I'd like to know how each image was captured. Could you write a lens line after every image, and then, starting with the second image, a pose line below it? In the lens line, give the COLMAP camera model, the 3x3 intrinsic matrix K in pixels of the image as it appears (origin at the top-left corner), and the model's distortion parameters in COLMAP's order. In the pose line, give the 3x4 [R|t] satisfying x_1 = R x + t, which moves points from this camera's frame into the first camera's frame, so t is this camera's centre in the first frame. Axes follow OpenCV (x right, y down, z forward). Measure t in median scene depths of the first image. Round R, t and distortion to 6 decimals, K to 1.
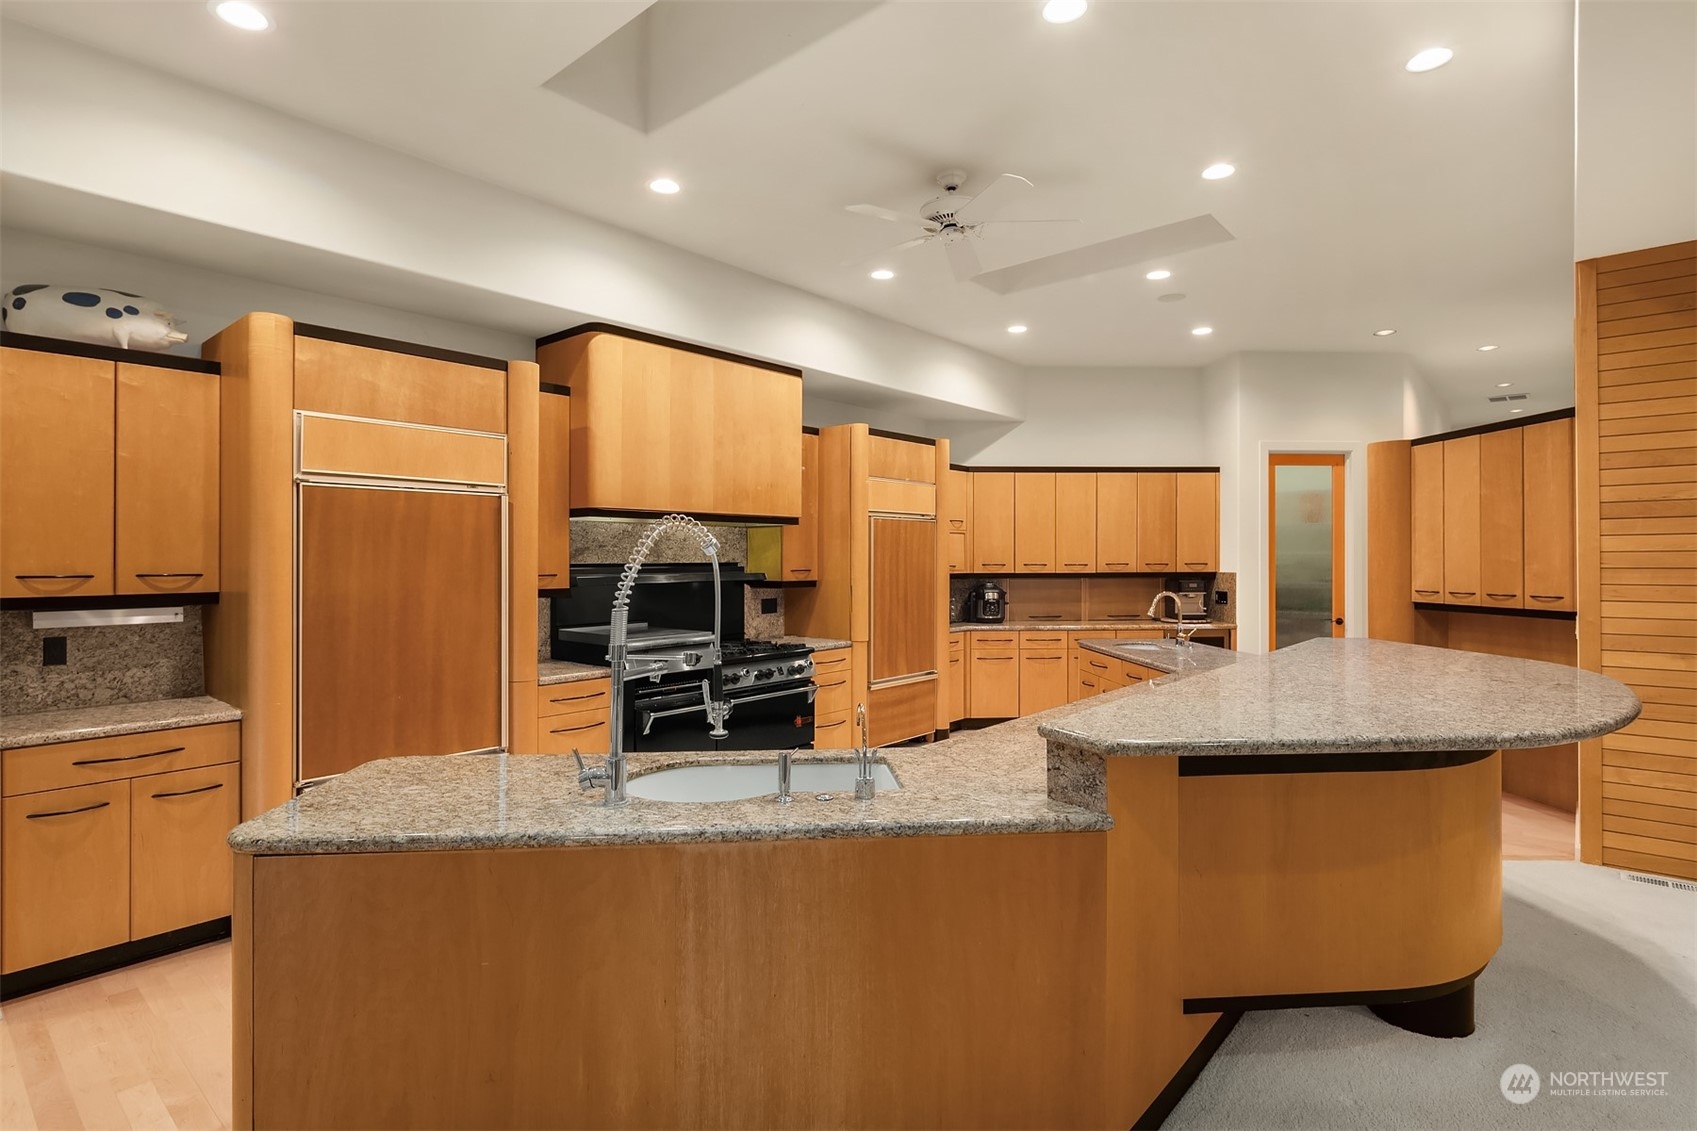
lens RADIAL K [[840.2, 0, 848.5], [0, 840.2, 565.5], [0, 0, 1]] dist [0.000370, -0.000011]
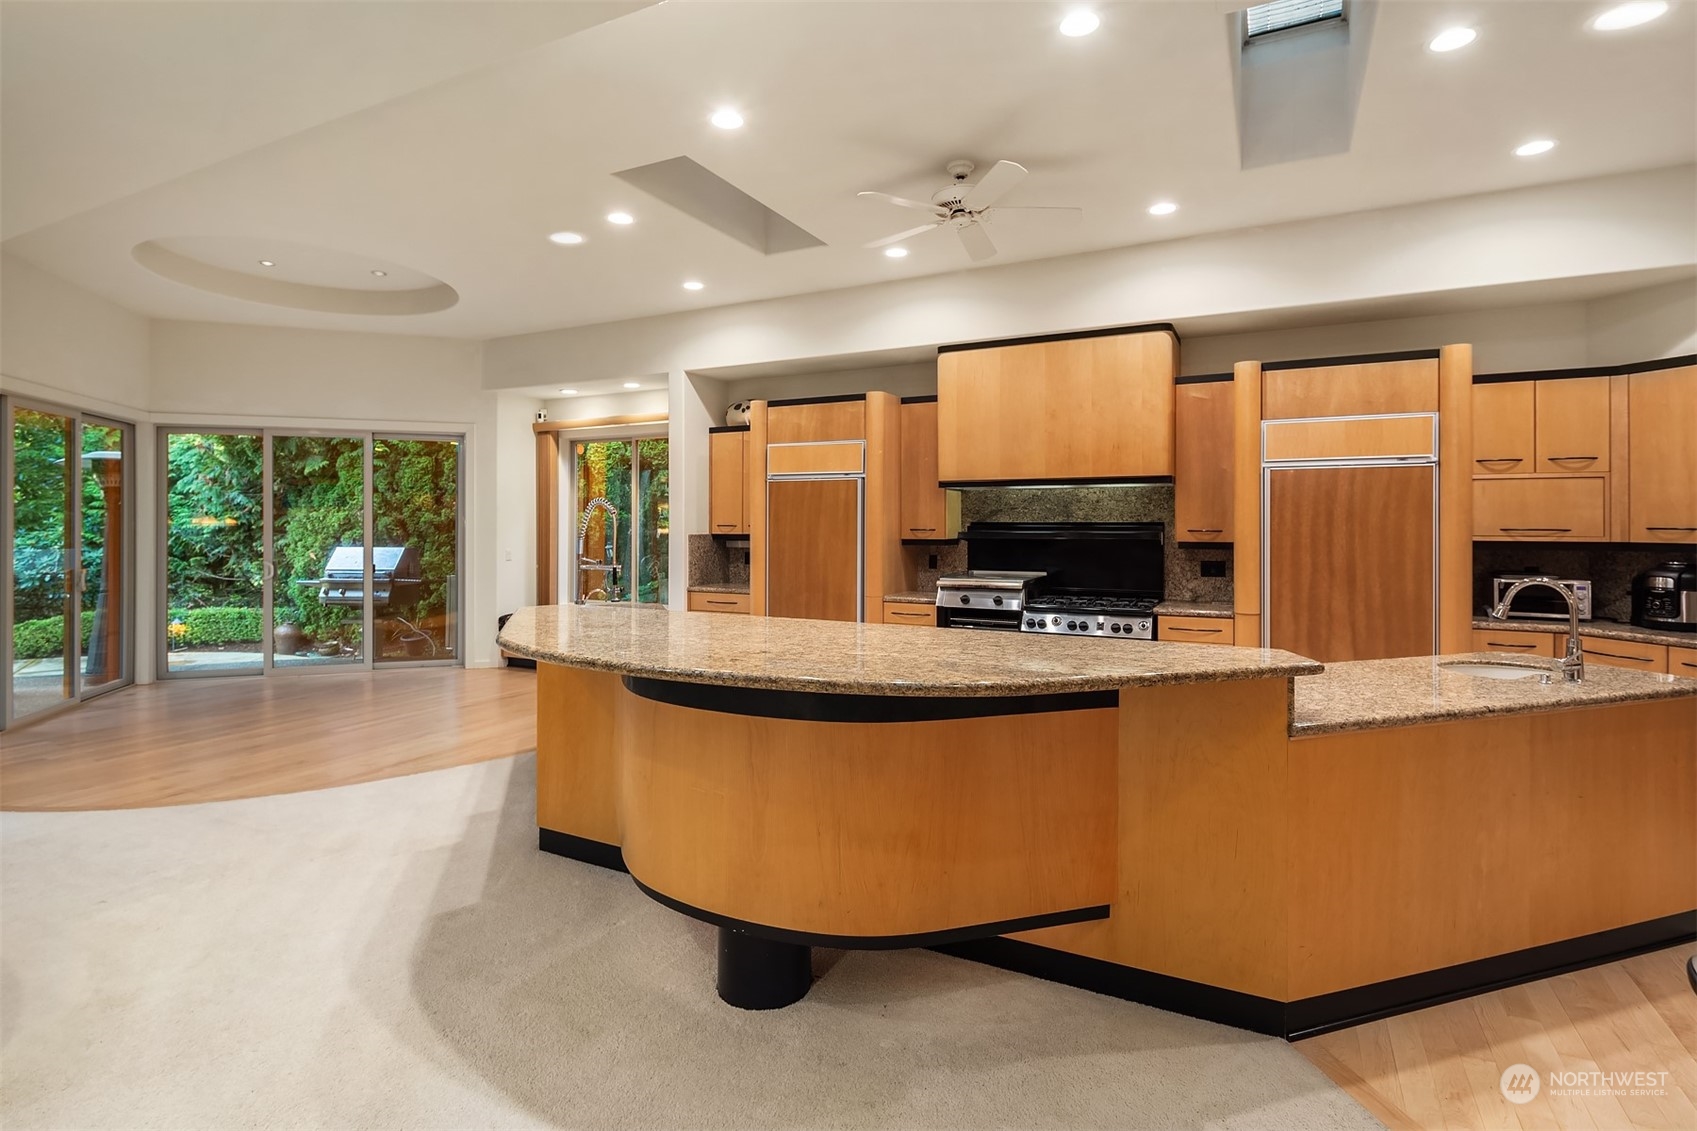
lens RADIAL K [[835.5, 0, 846.0], [0, 835.5, 529.2], [0, 0, 1]] dist [-0.000872, -0.000822]
pose [[0.237586, 0.011518, -0.971298, 0.995517], [-0.009012, 0.999913, 0.009653, -0.001818], [0.971325, 0.006460, 0.237669, 0.524168]]
